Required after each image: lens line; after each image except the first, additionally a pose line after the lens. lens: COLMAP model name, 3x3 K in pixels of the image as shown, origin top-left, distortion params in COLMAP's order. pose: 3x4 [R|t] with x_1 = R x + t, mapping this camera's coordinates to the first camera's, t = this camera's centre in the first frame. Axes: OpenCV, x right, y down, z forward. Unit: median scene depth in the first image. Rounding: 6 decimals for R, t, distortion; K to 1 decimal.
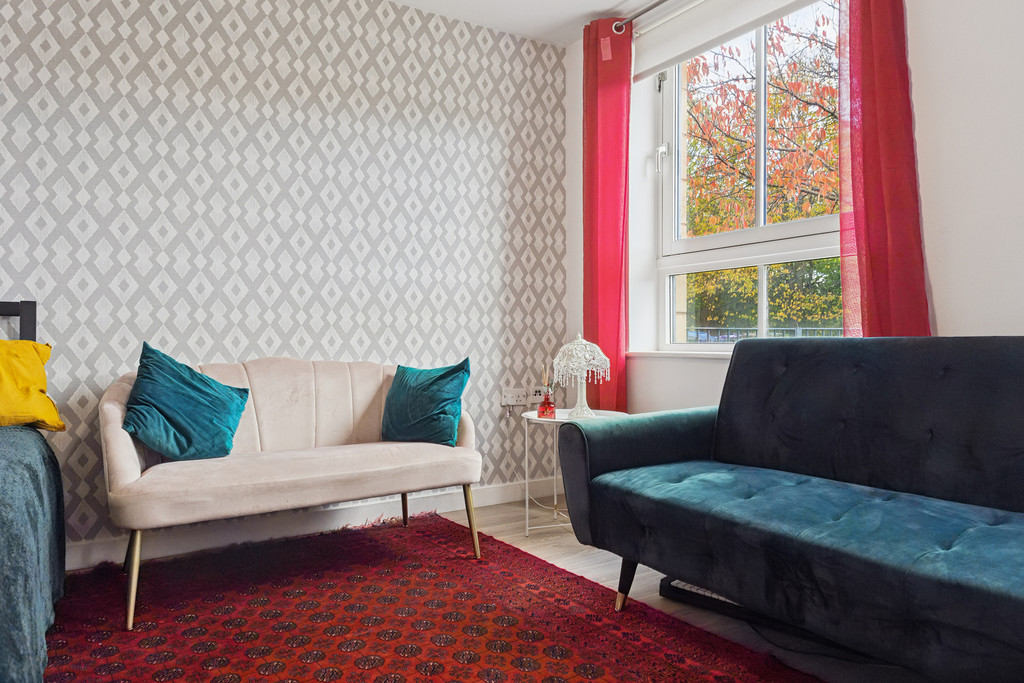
lens RADIAL K [[679.2, 0, 519.0], [0, 679.2, 345.7], [0, 0, 1]] dist [0.034270, -0.039899]
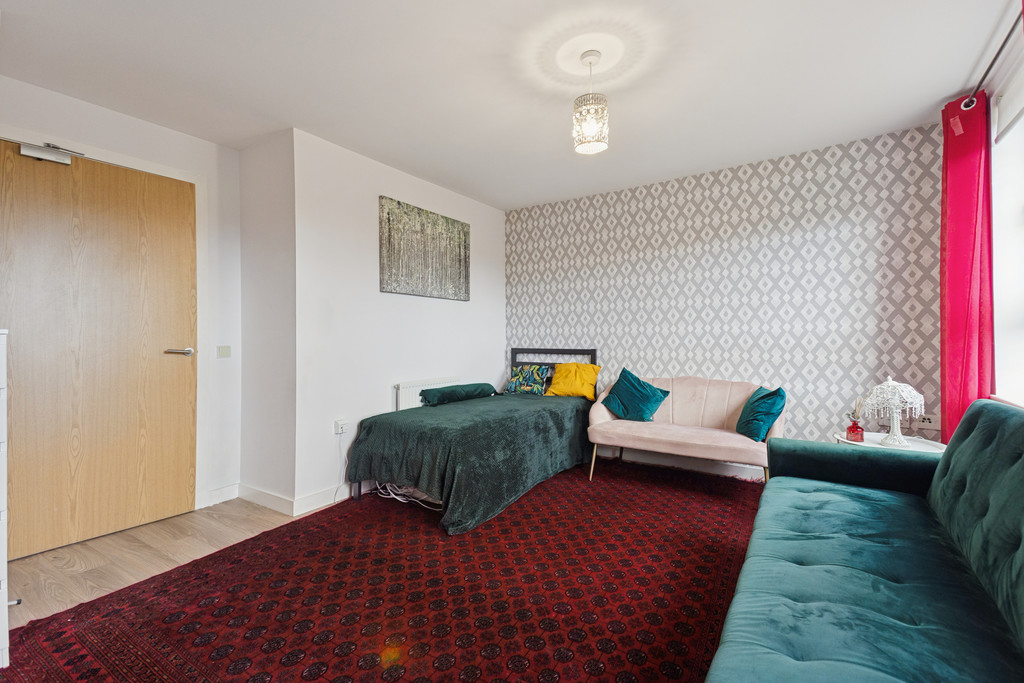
lens RADIAL K [[455.1, 0, 510.5], [0, 455.1, 333.3], [0, 0, 1]] dist [0.038168, -0.001080]
pose [[0.397255, -0.008246, -0.917671, 0.652787], [-0.006884, 0.999905, -0.011965, -0.088514], [0.917683, 0.011071, 0.397160, 0.014453]]
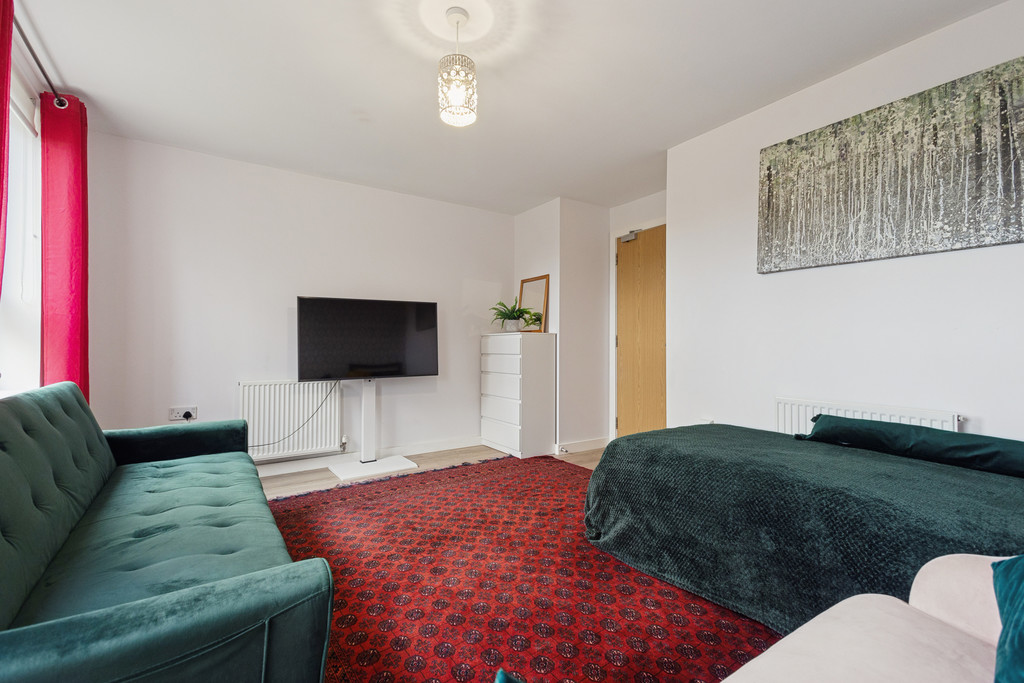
lens RADIAL K [[455.1, 0, 508.6], [0, 455.1, 340.2], [0, 0, 1]] dist [0.038168, -0.001080]
pose [[-0.999864, 0.004306, -0.015948, -0.049805], [0.004248, 0.999984, 0.003681, -0.080195], [0.015964, 0.003613, -0.999866, 1.111818]]
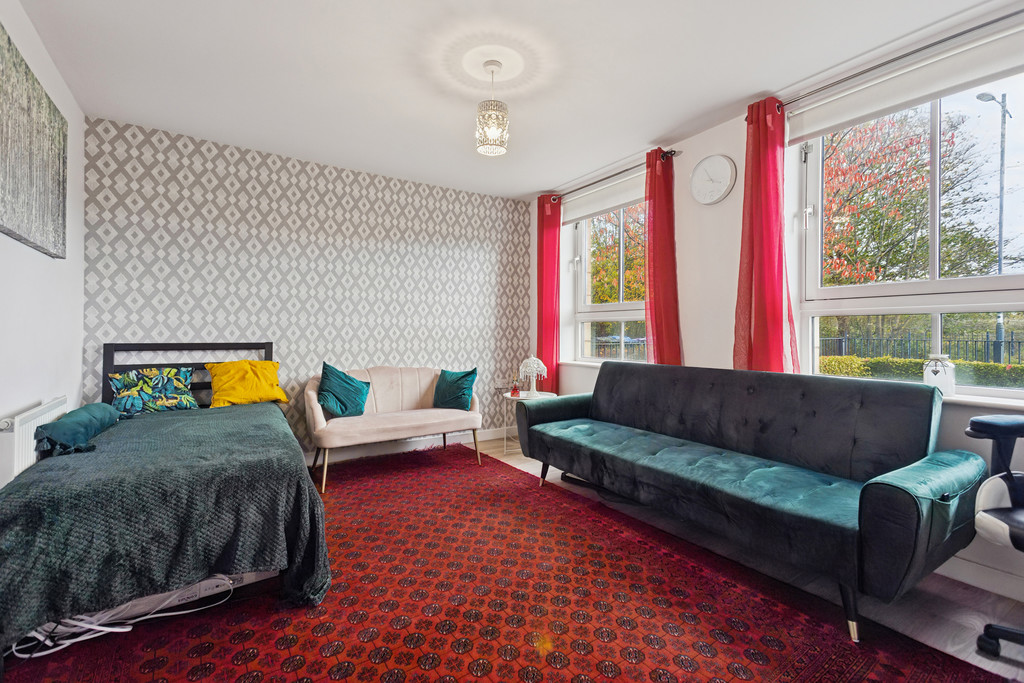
lens RADIAL K [[455.1, 0, 521.7], [0, 455.1, 330.4], [0, 0, 1]] dist [0.038168, -0.001080]
pose [[0.999956, 0.008387, 0.004254, 0.056341], [-0.008336, 0.999896, -0.011732, -0.079156], [-0.004352, 0.011696, 0.999922, -0.383058]]
